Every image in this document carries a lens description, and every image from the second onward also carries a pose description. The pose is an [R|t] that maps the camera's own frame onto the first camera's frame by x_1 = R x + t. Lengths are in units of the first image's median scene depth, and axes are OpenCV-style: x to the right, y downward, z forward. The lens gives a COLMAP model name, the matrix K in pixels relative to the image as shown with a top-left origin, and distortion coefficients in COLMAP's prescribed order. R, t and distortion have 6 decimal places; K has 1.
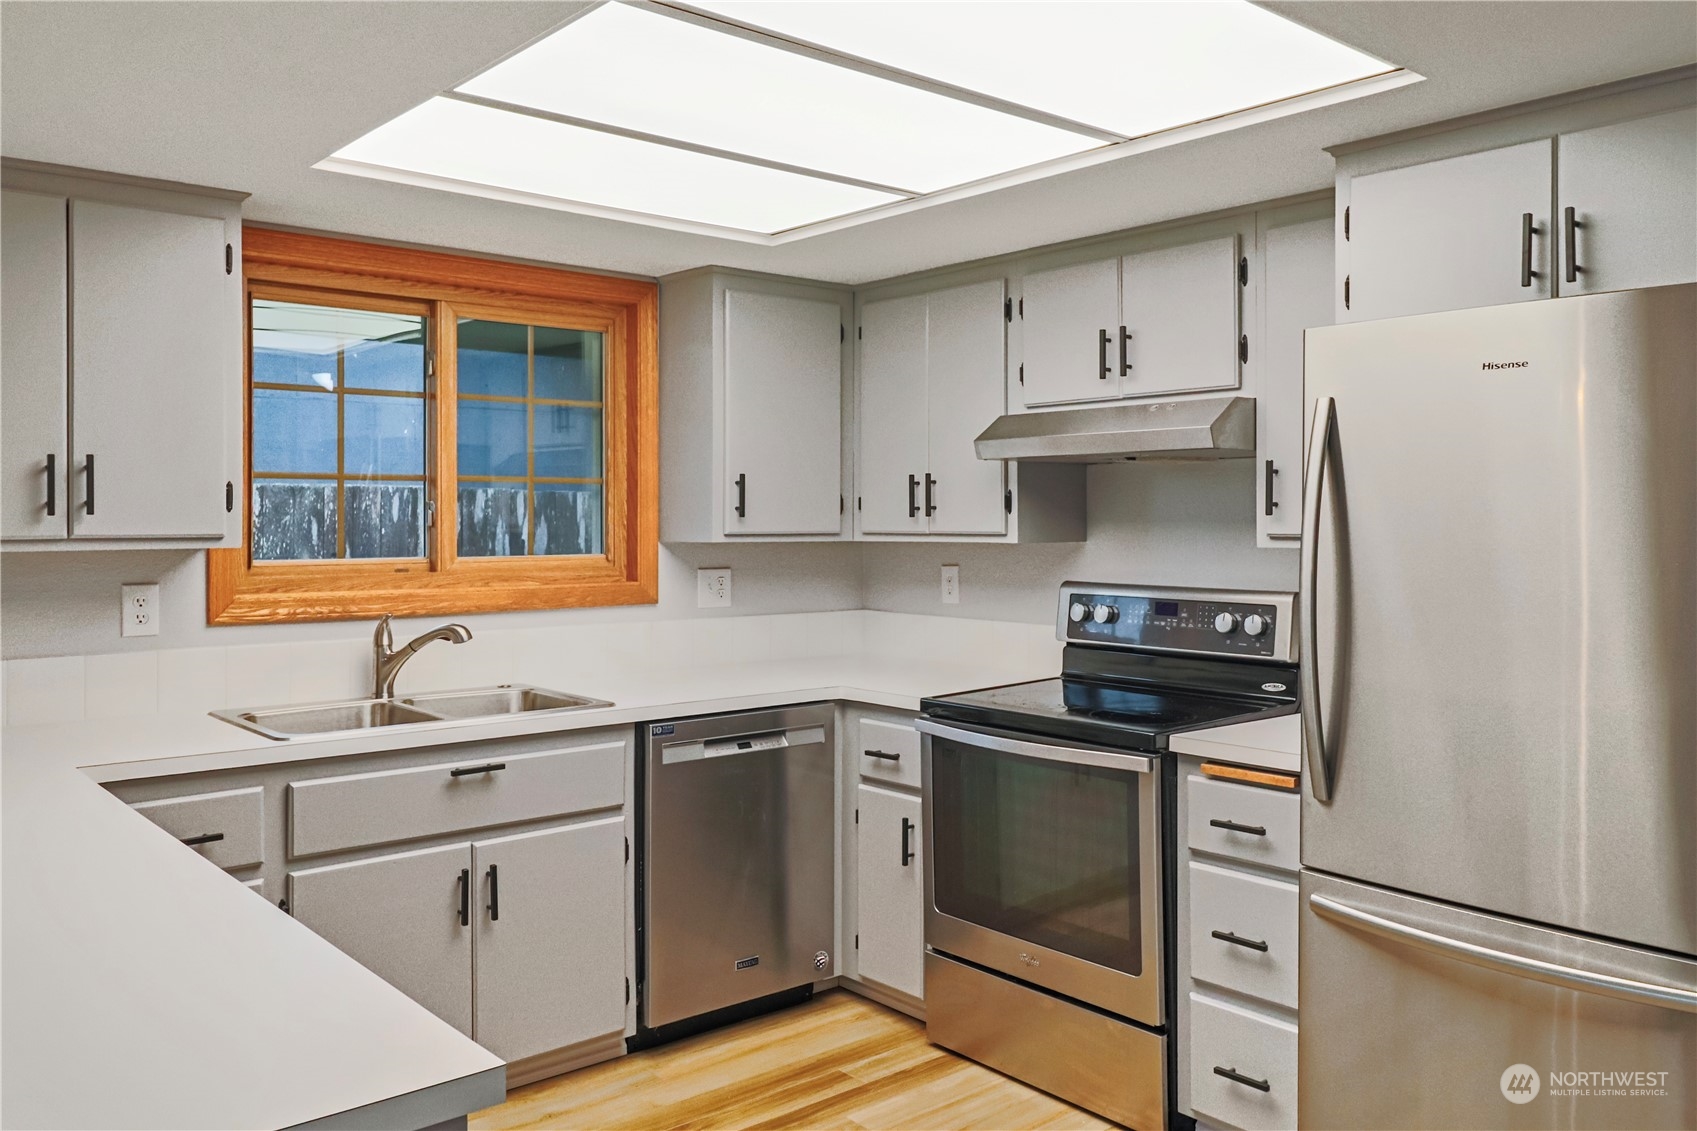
lens RADIAL K [[1322.1, 0, 851.1], [0, 1322.1, 535.8], [0, 0, 1]] dist [-0.000205, -0.000327]
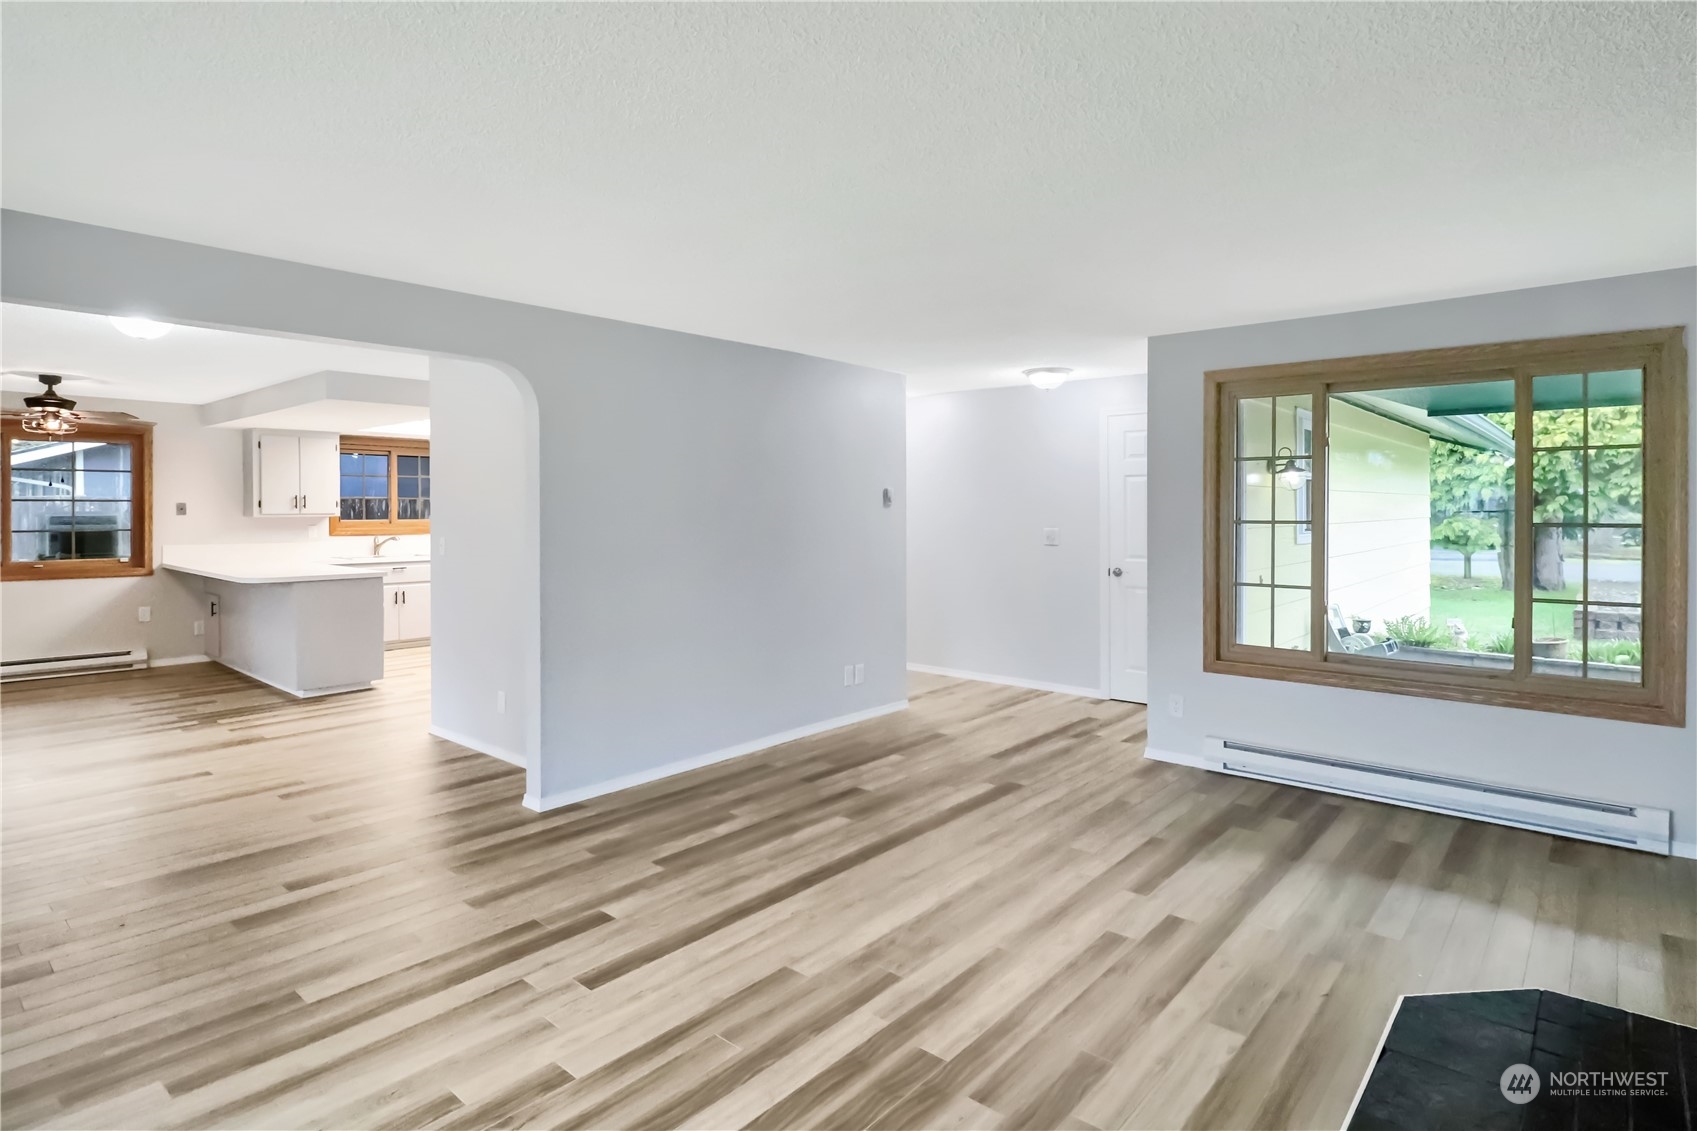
lens RADIAL K [[884.5, 0, 847.5], [0, 884.5, 512.0], [0, 0, 1]] dist [0.000529, -0.014890]
pose [[0.990175, -0.001114, 0.139826, 0.657063], [0.002385, 0.999957, -0.008923, 0.021170], [-0.139810, 0.009169, 0.990136, -1.767607]]
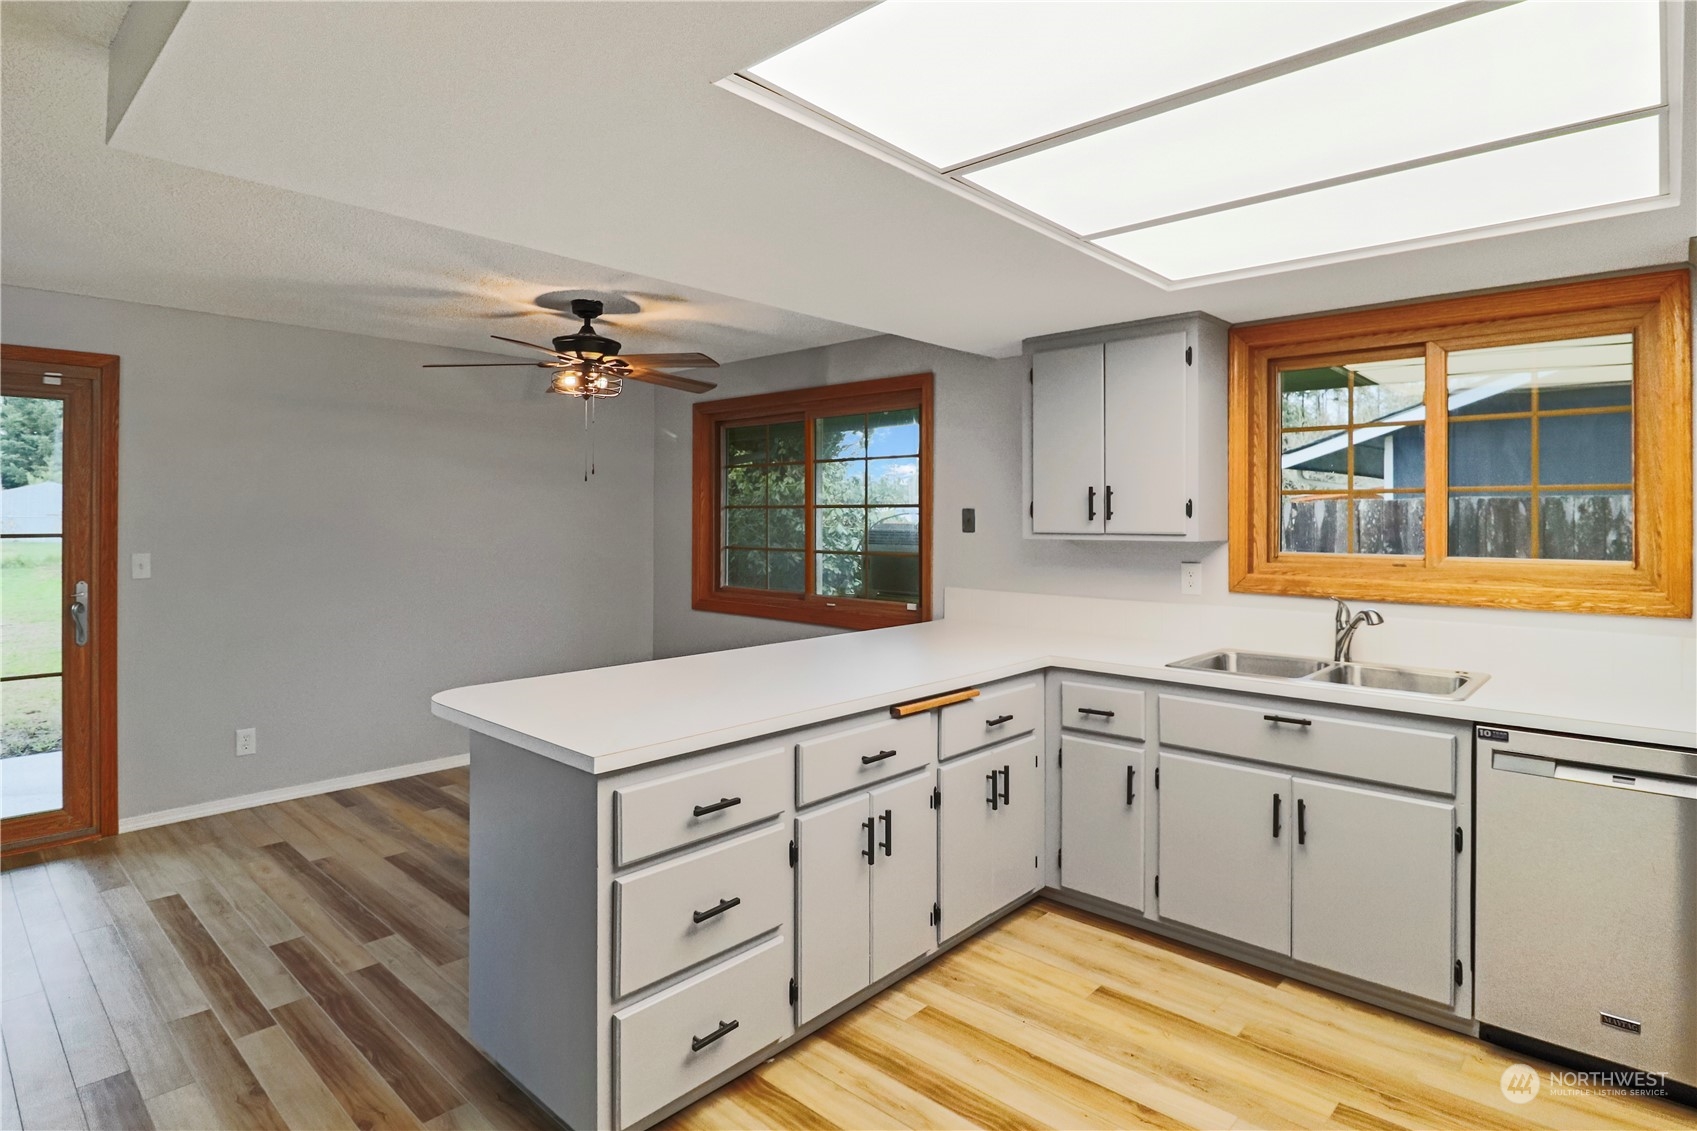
lens RADIAL K [[874.8, 0, 872.5], [0, 874.8, 532.8], [0, 0, 1]] dist [-0.000456, -0.012924]
pose [[0.131909, 0.014819, -0.991151, 0.437051], [-0.017706, 0.999764, 0.012591, -0.006530], [0.991104, 0.015888, 0.132141, 0.428253]]
